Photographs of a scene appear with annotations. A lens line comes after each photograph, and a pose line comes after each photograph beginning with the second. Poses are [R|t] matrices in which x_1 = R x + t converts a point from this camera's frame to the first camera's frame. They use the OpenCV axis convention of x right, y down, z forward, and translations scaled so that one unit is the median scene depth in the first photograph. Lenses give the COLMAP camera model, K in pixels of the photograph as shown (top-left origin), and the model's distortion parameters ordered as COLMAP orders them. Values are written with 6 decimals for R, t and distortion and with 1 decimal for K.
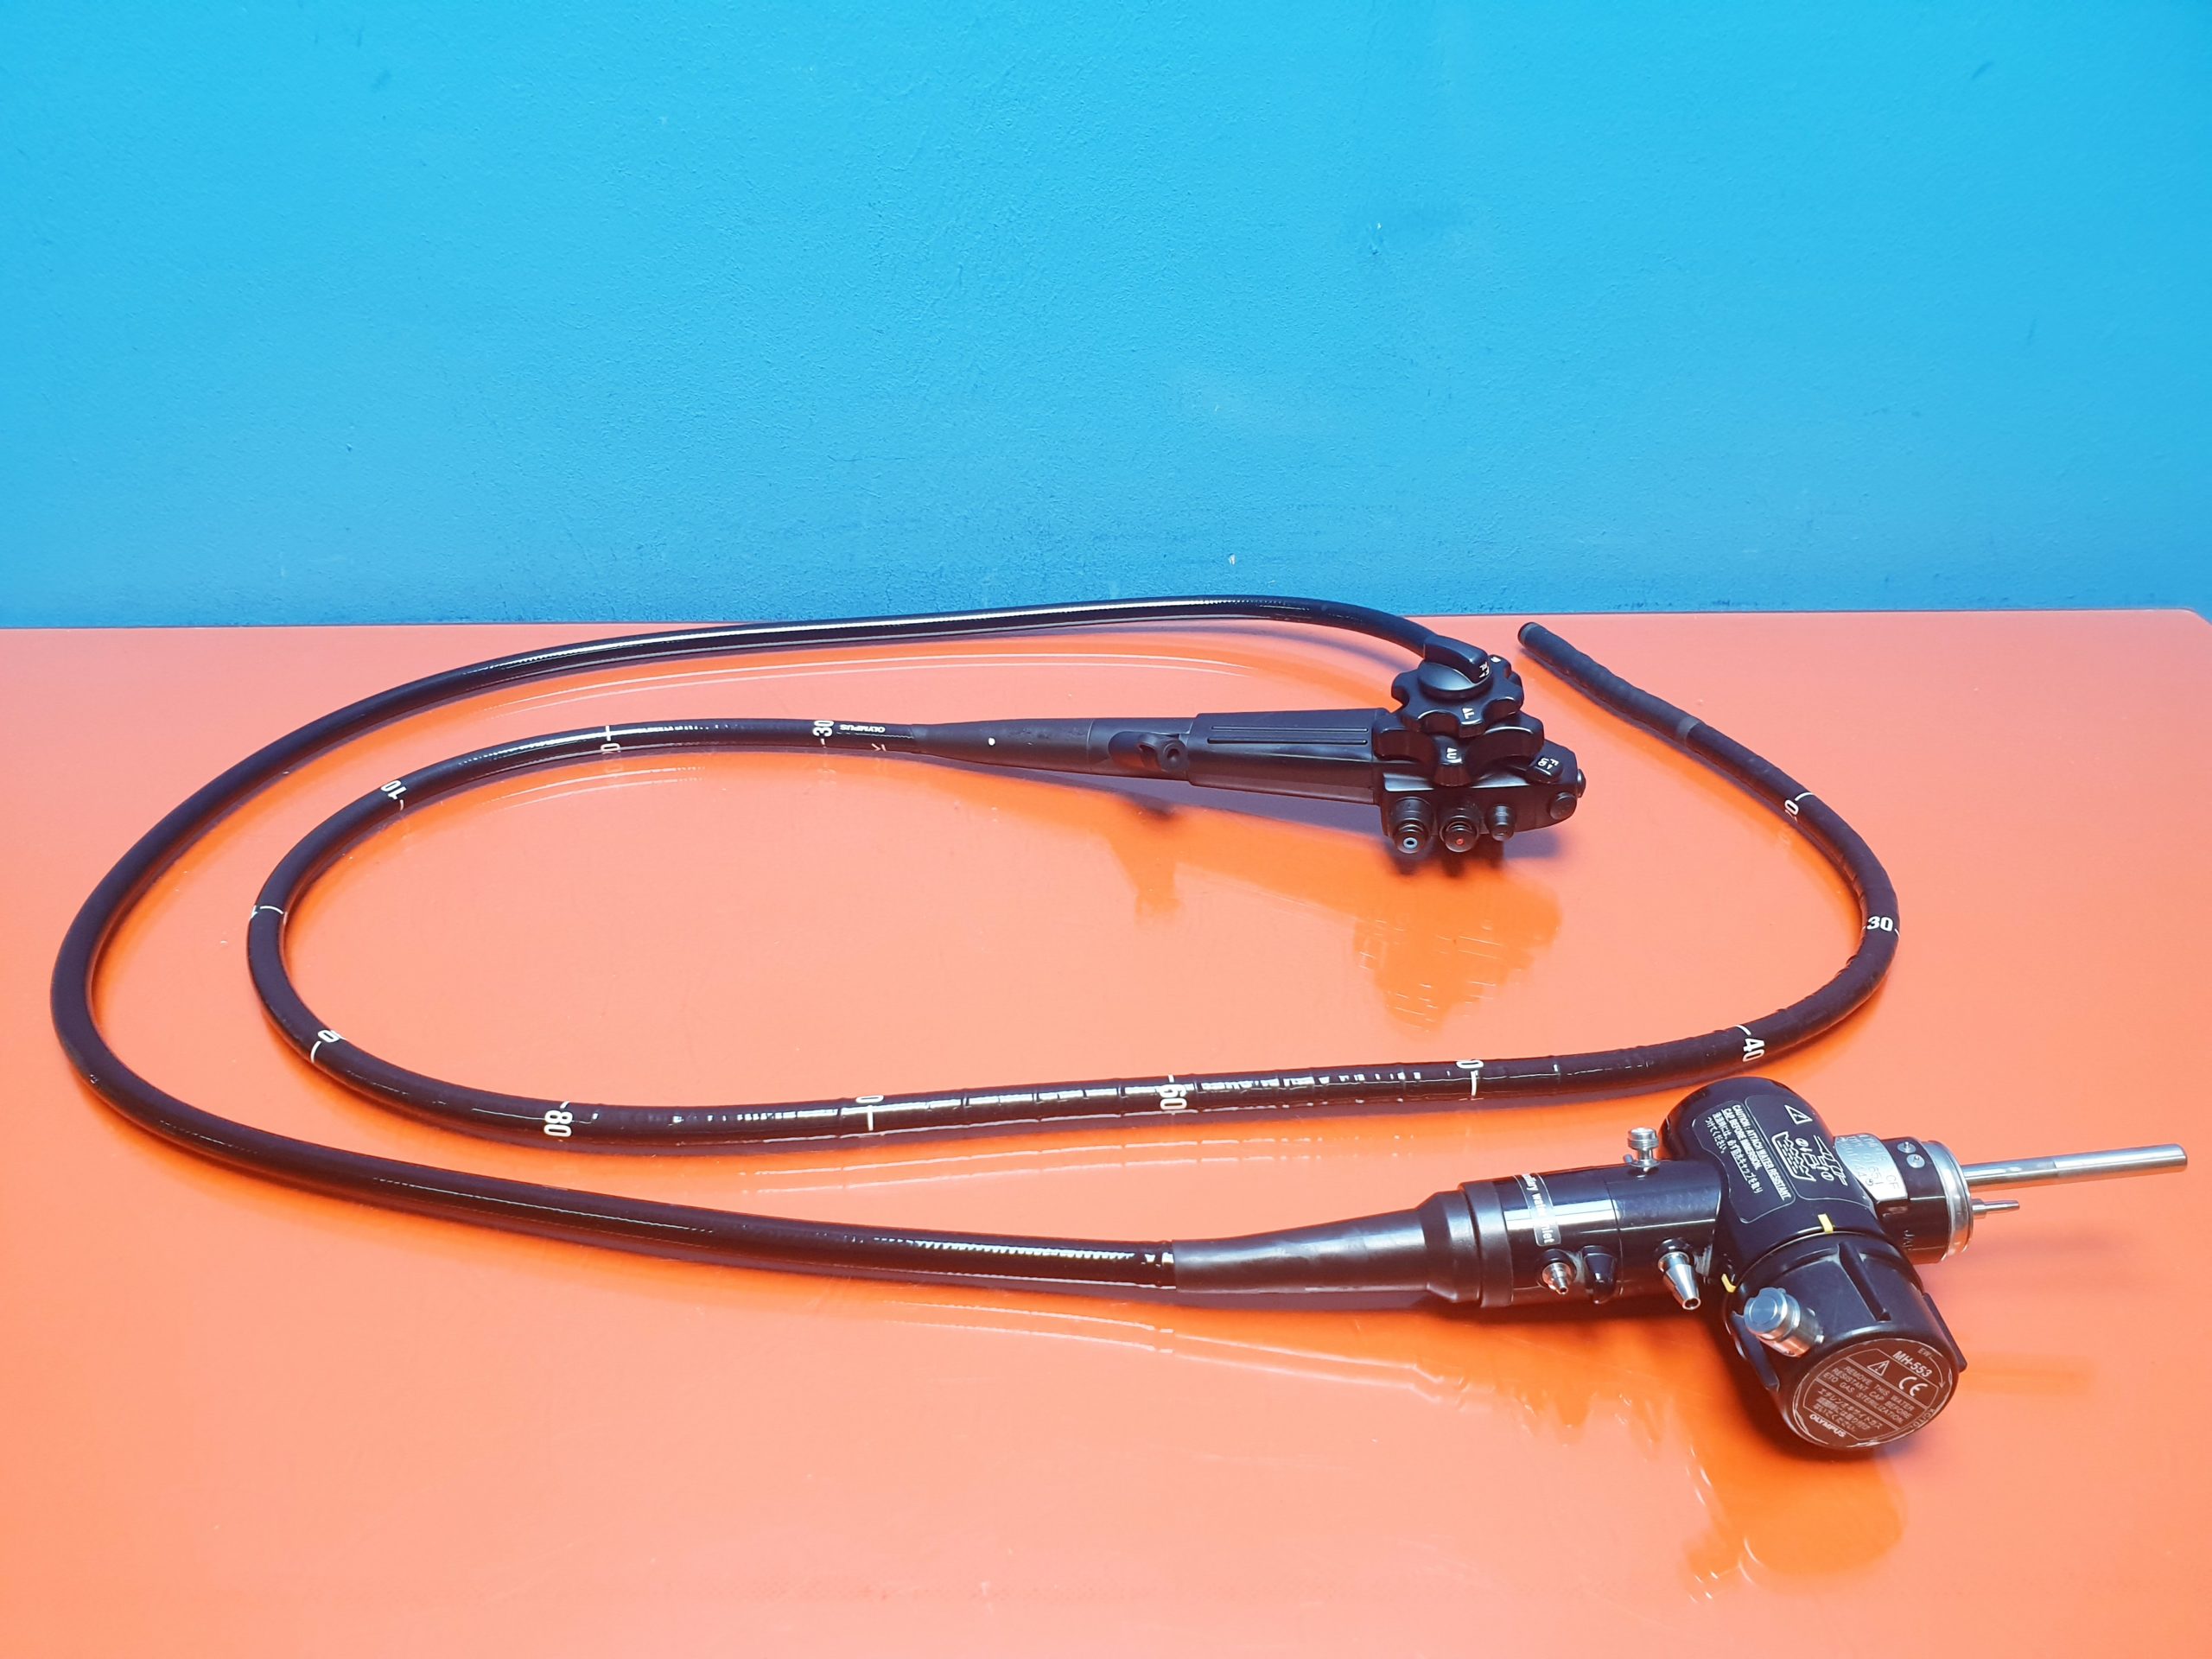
lens RADIAL K [[1683.2, 0, 1106.0], [0, 1683.2, 829.5], [0, 0, 1]] dist [0.050344, -0.006274]
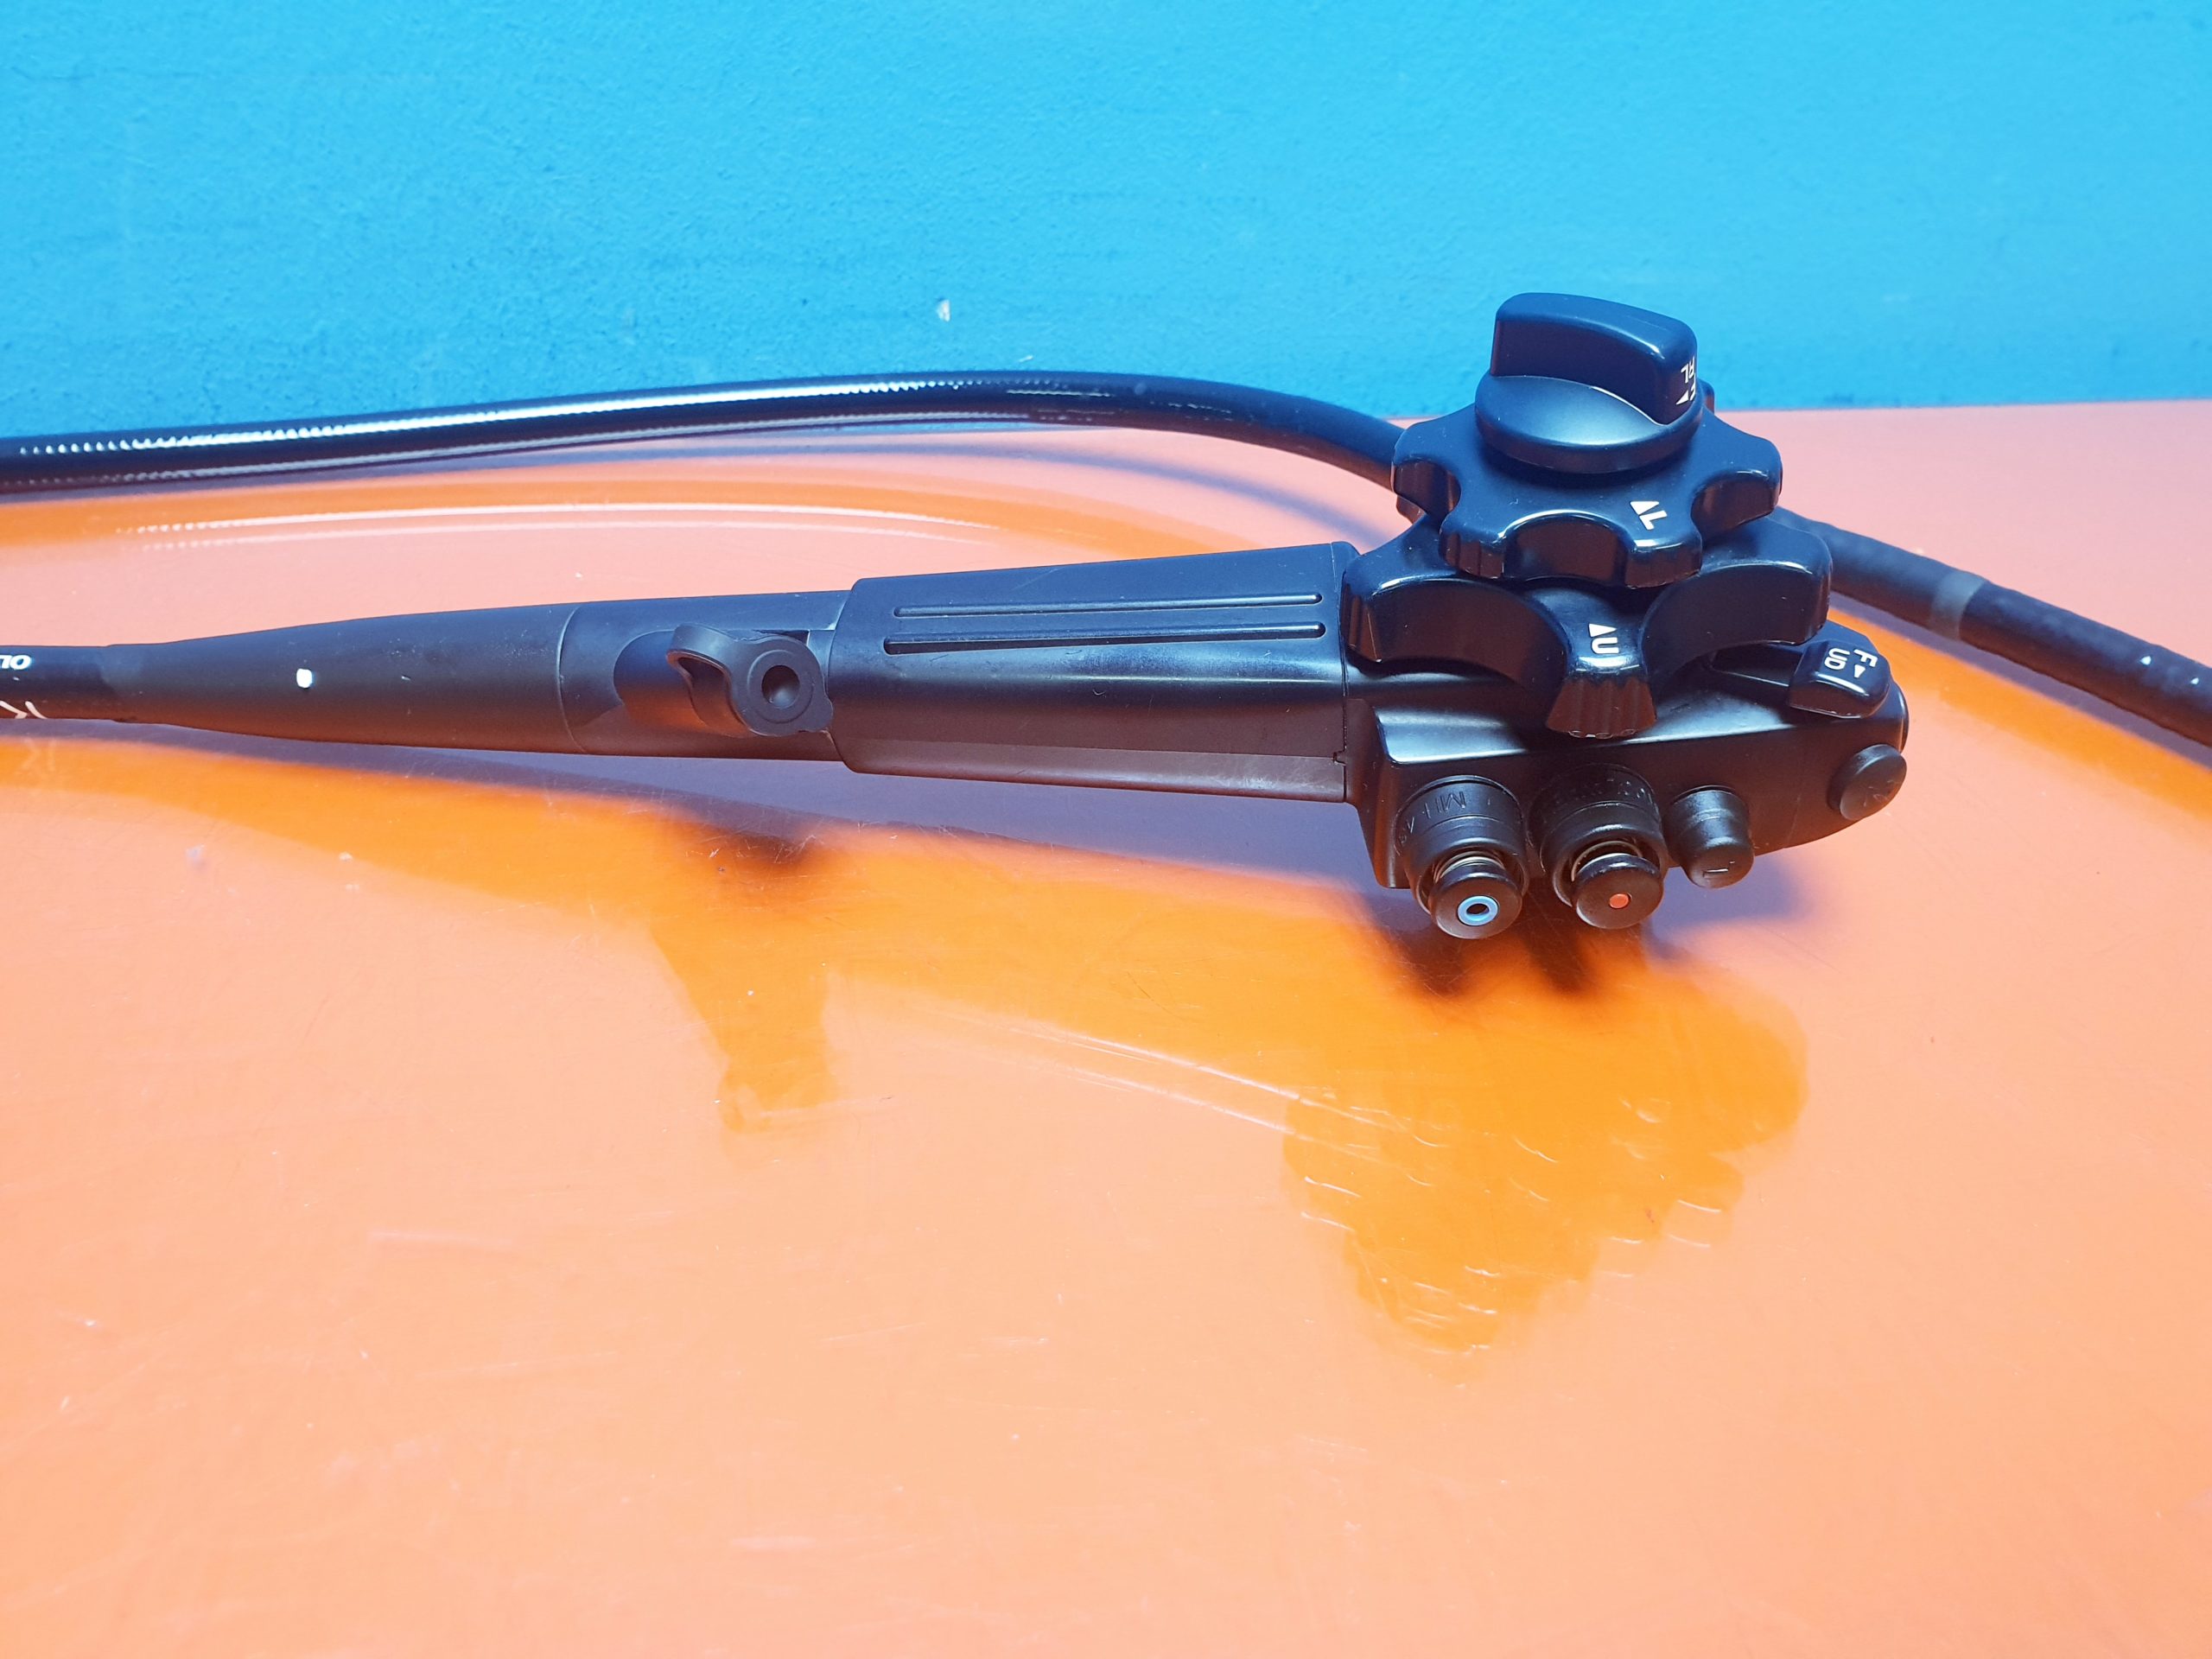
lens RADIAL K [[1683.2, 0, 1106.0], [0, 1683.2, 829.5], [0, 0, 1]] dist [0.050344, -0.006274]
pose [[0.988314, -0.050215, 0.143925, 0.051752], [0.049467, 0.998737, 0.008772, -0.013761], [-0.144184, -0.001550, 0.989550, 0.611187]]
